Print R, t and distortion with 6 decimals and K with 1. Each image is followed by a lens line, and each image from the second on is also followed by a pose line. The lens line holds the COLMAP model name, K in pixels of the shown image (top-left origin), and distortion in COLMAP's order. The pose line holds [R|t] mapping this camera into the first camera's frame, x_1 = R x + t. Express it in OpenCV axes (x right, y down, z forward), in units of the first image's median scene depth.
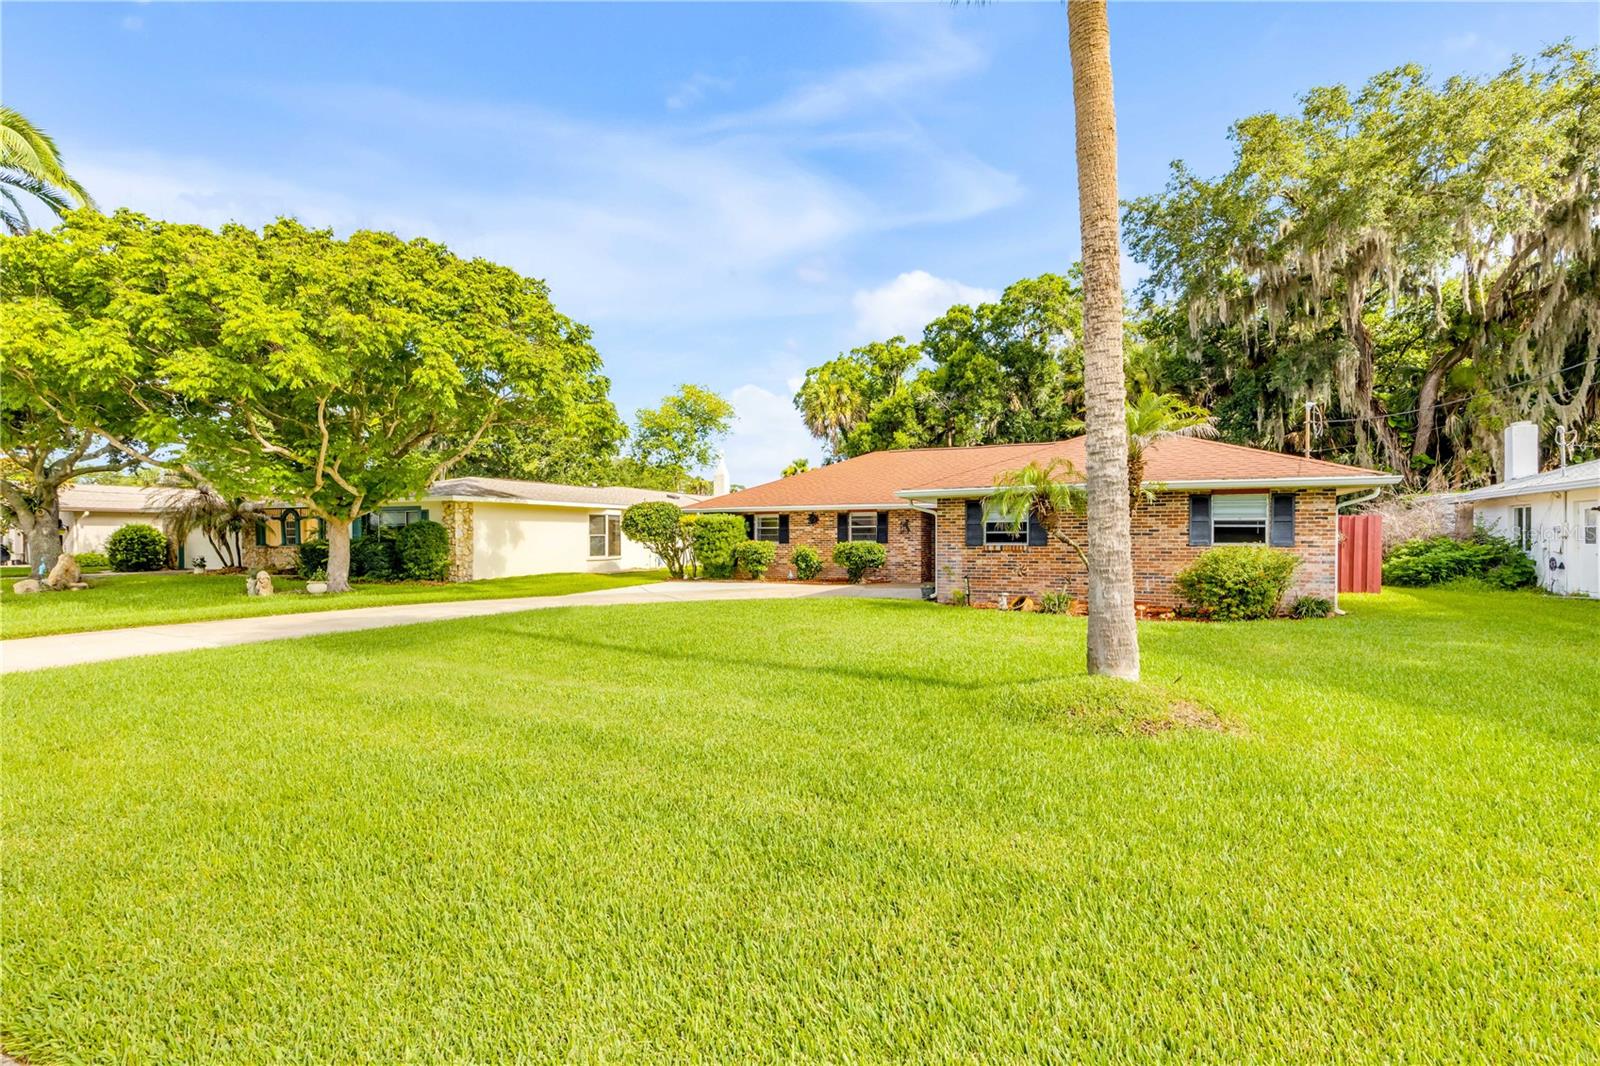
lens RADIAL K [[730.5, 0, 791.7], [0, 730.5, 538.6], [0, 0, 1]] dist [-0.003234, -0.000284]
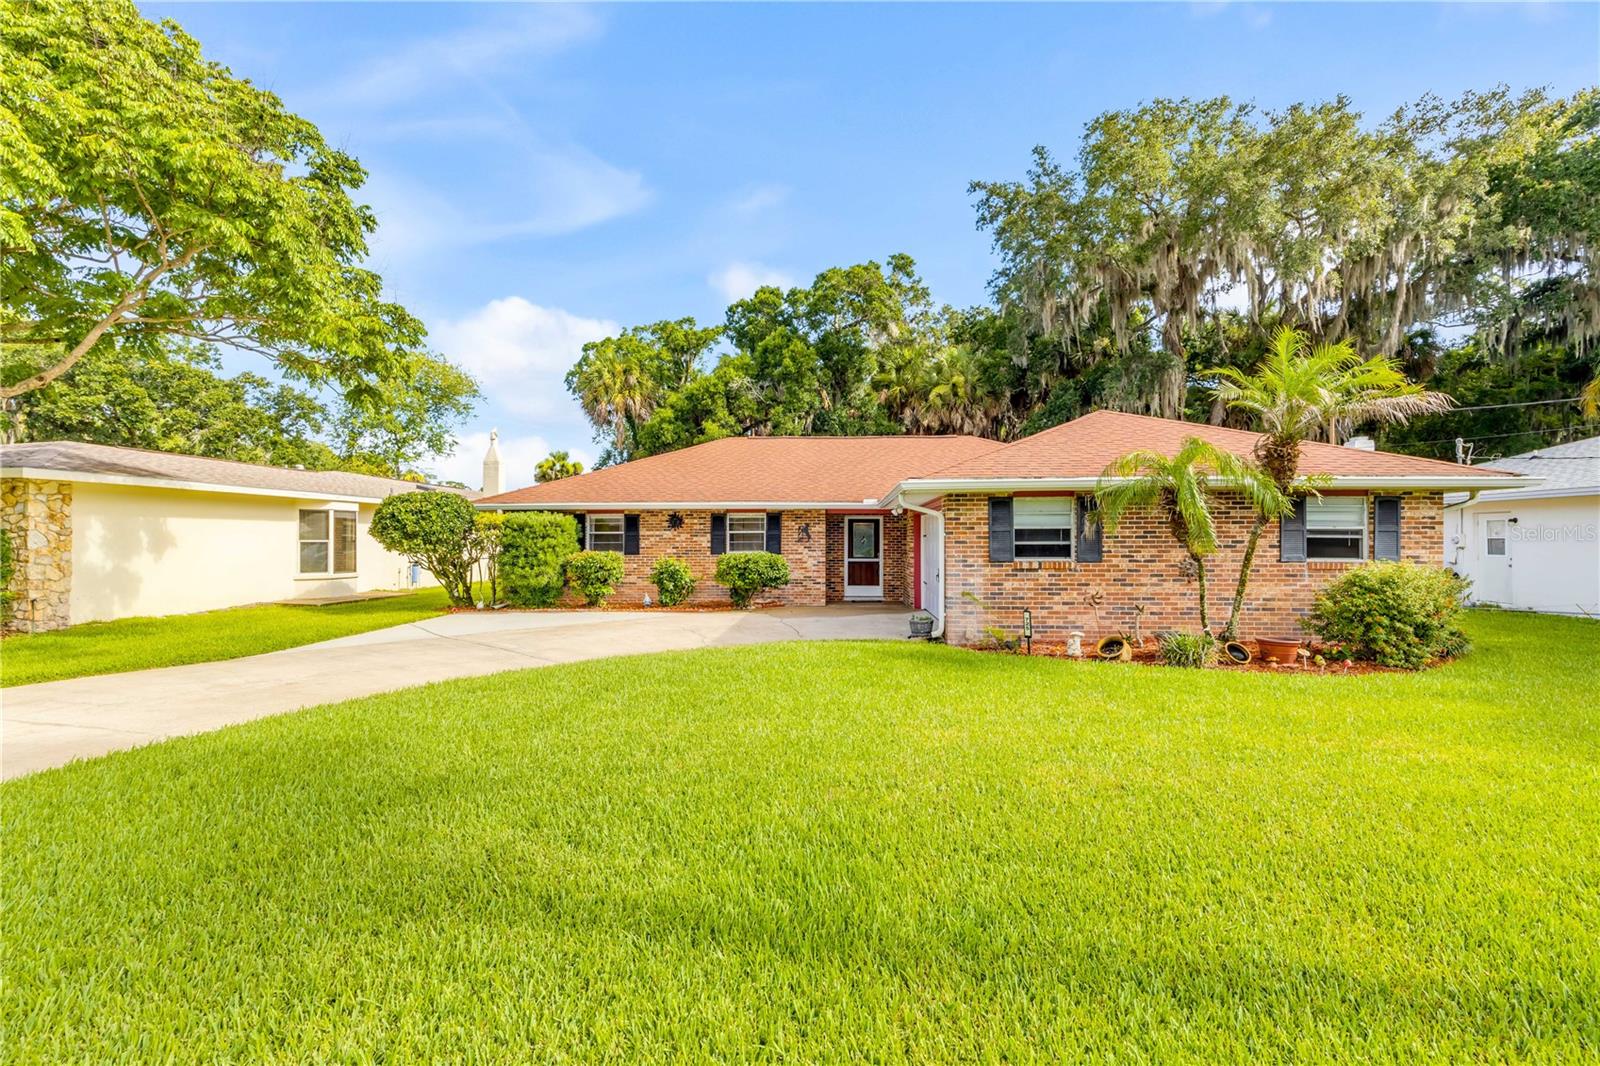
lens RADIAL K [[731.5, 0, 797.0], [0, 731.5, 531.3], [0, 0, 1]] dist [0.002236, -0.000008]
pose [[0.930520, 0.007701, 0.366161, -0.120527], [-0.002154, 0.999877, -0.015557, -0.005162], [-0.366236, 0.013687, 0.930421, 0.265459]]
